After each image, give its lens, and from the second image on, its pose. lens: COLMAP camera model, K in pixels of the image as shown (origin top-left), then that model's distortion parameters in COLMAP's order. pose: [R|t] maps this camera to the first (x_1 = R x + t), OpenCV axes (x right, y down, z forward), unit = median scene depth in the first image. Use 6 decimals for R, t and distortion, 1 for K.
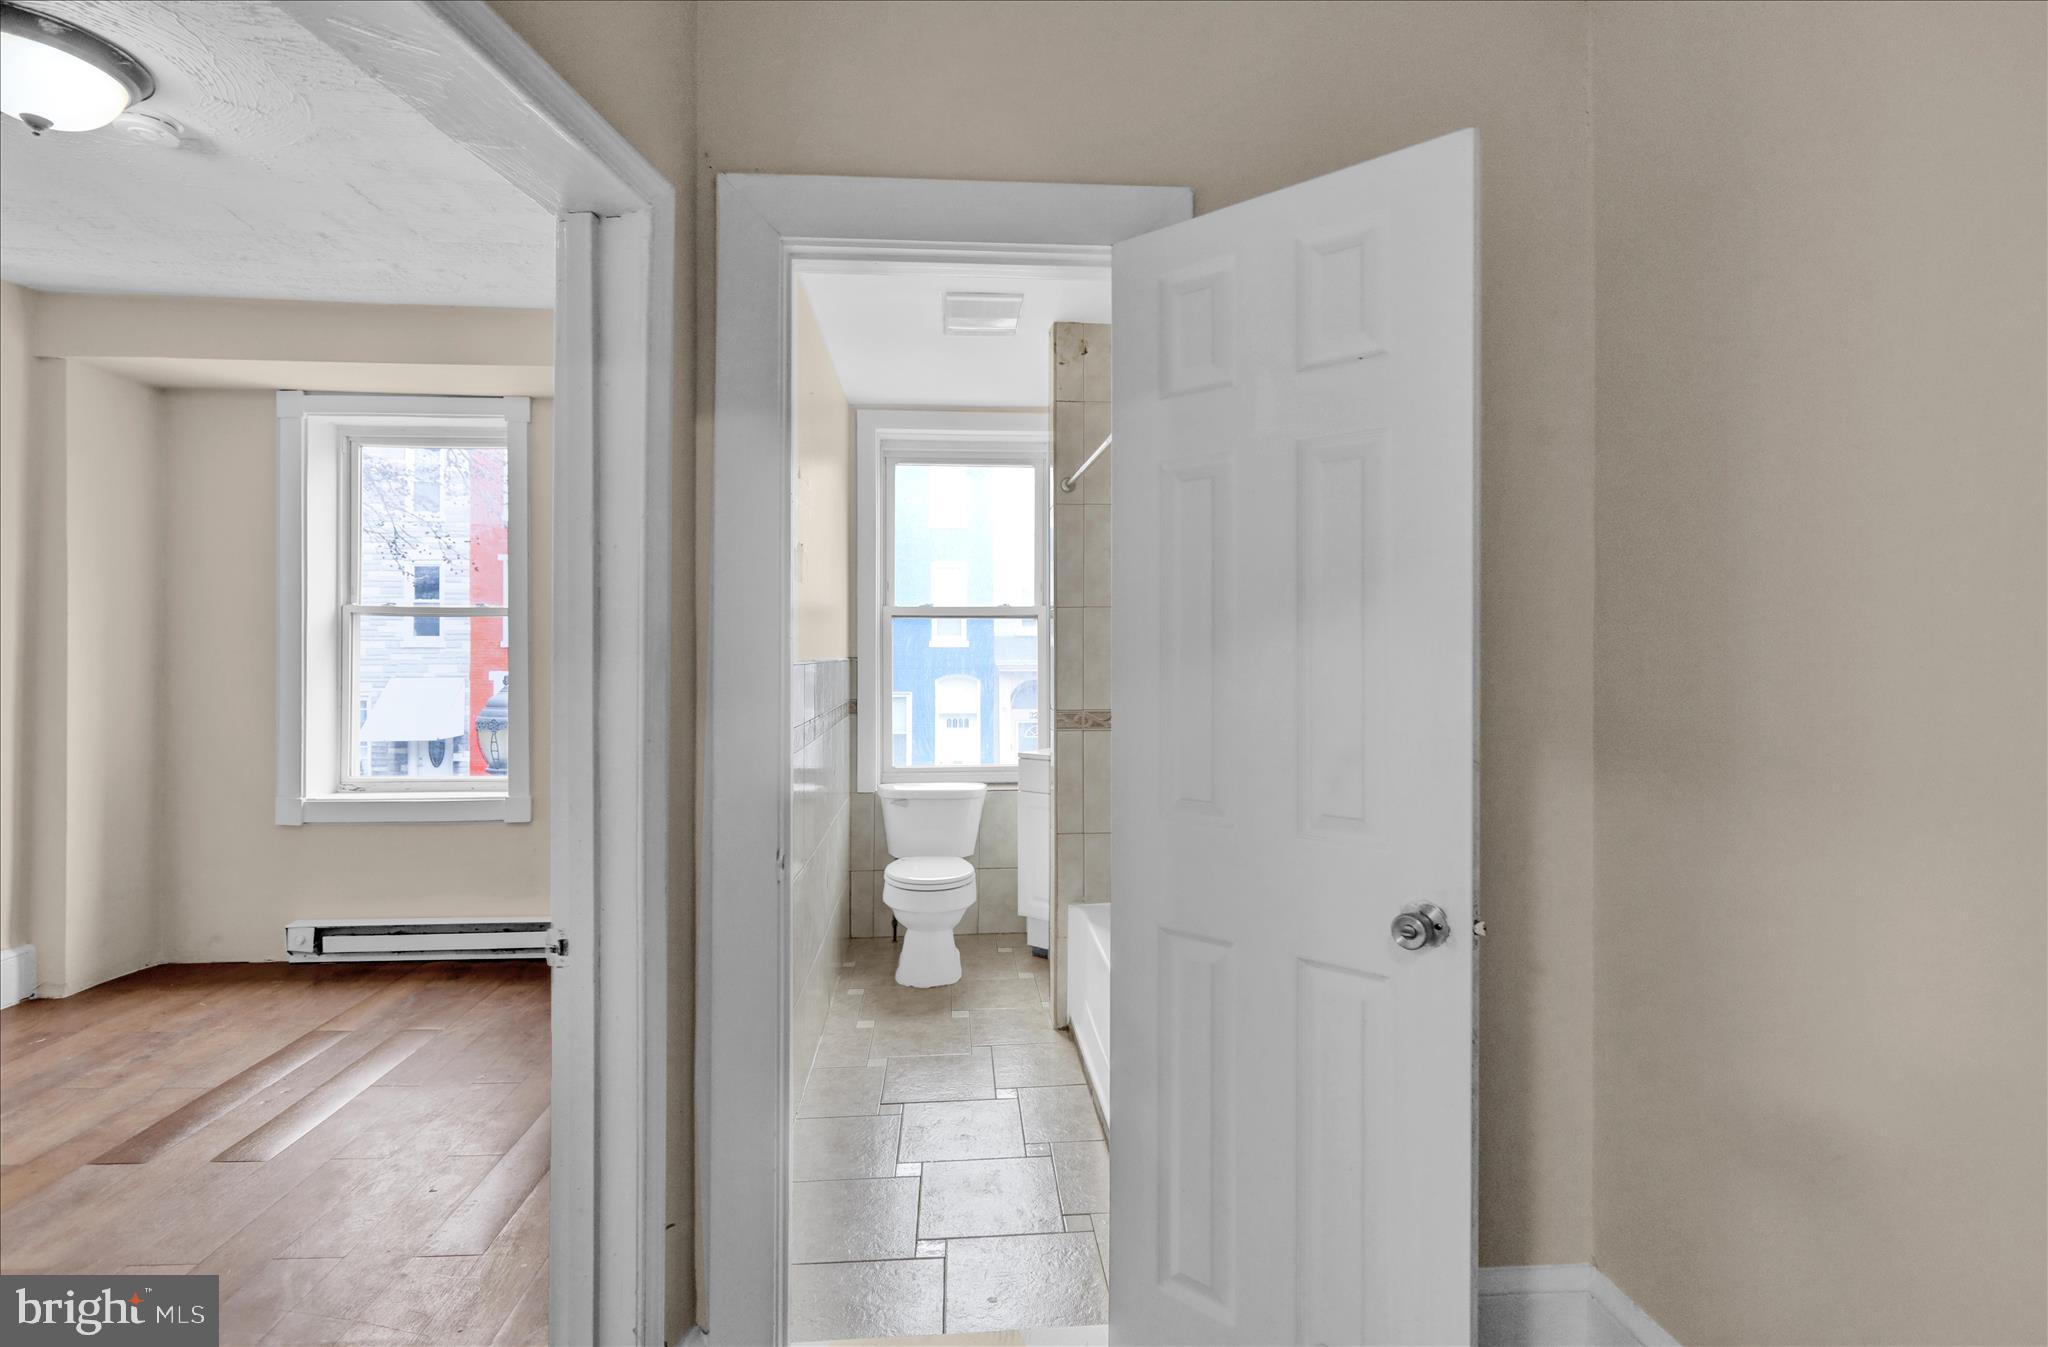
lens RADIAL K [[993.5, 0, 1036.6], [0, 993.5, 644.0], [0, 0, 1]] dist [-0.003926, 0.001329]
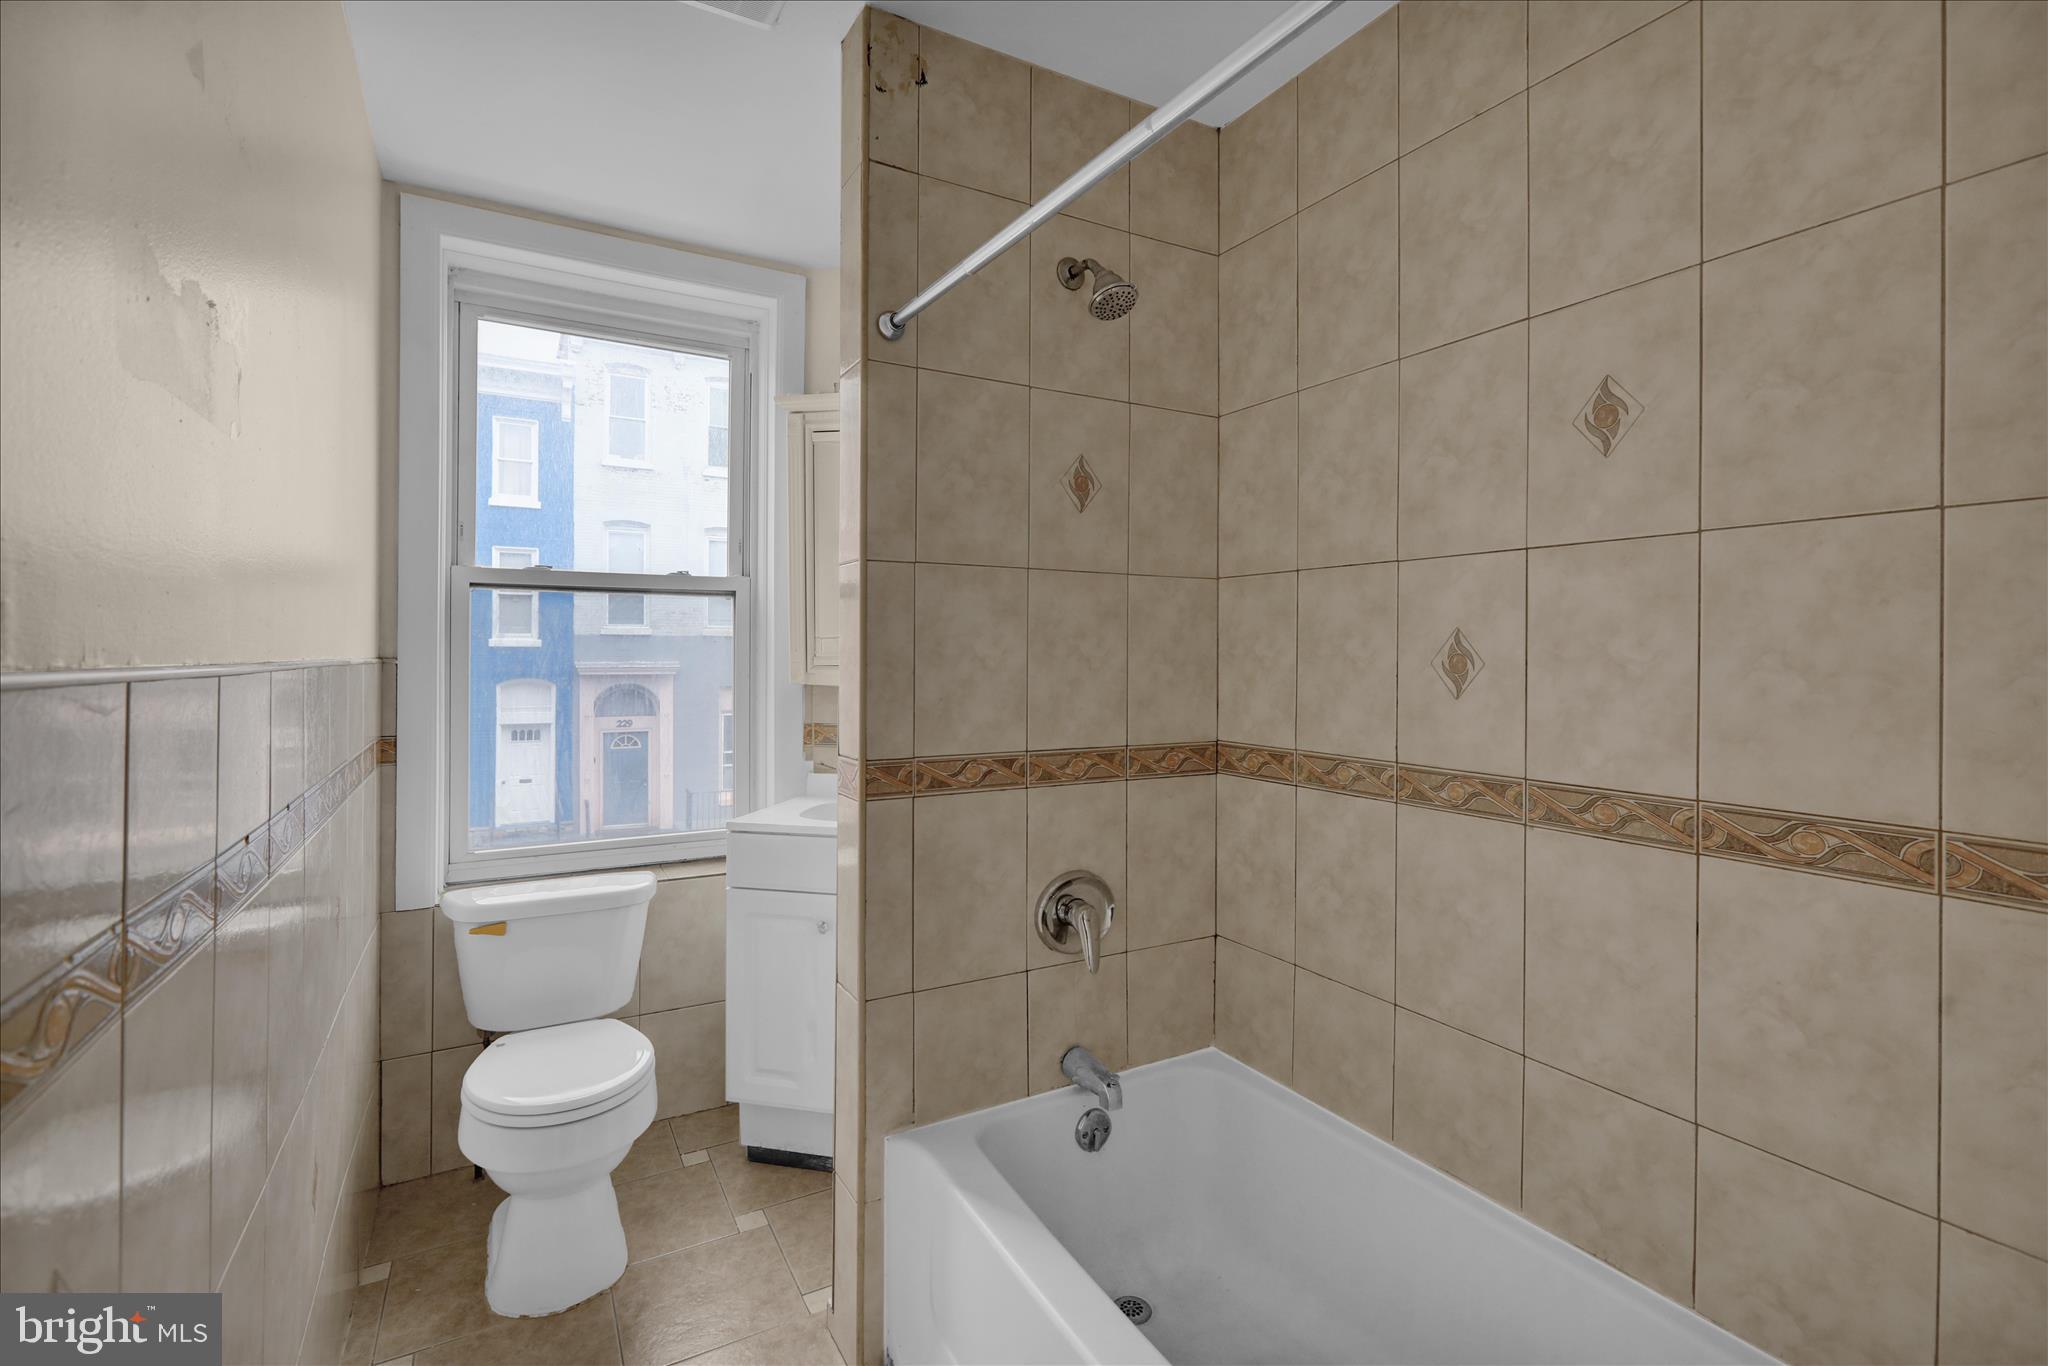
lens RADIAL K [[958.1, 0, 1047.4], [0, 958.1, 645.5], [0, 0, 1]] dist [-0.003002, 0.001321]
pose [[0.910351, 0.008494, 0.413750, -0.081323], [-0.007931, 0.999964, -0.003078, 0.006569], [-0.413761, -0.000480, 0.910385, 0.417677]]
